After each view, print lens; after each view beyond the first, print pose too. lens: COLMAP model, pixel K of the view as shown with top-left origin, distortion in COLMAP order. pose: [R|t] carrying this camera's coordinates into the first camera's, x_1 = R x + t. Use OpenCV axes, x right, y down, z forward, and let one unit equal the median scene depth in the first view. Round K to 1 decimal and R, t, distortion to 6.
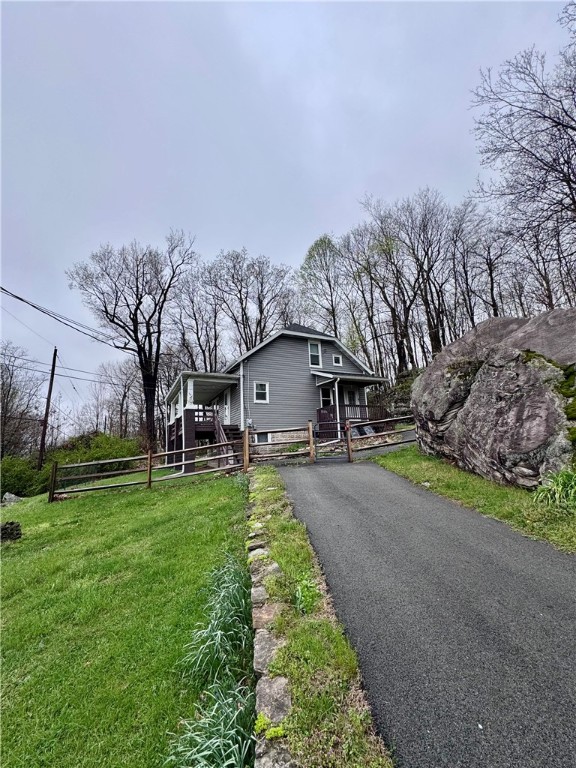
lens RADIAL K [[326.0, 0, 288.2], [0, 326.0, 384.6], [0, 0, 1]] dist [0.000037, 0.000006]
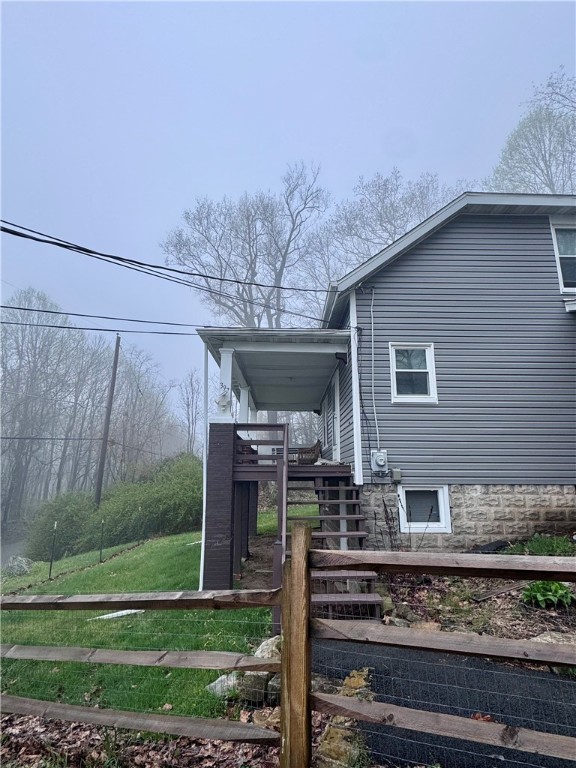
lens RADIAL K [[407.5, 0, 290.2], [0, 407.5, 384.3], [0, 0, 1]] dist [0.000052, 0.000113]
pose [[0.906816, -0.051037, -0.418425, -0.008371], [0.051551, 0.998619, -0.010083, 0.014799], [0.418361, -0.012427, 0.908196, 0.239469]]
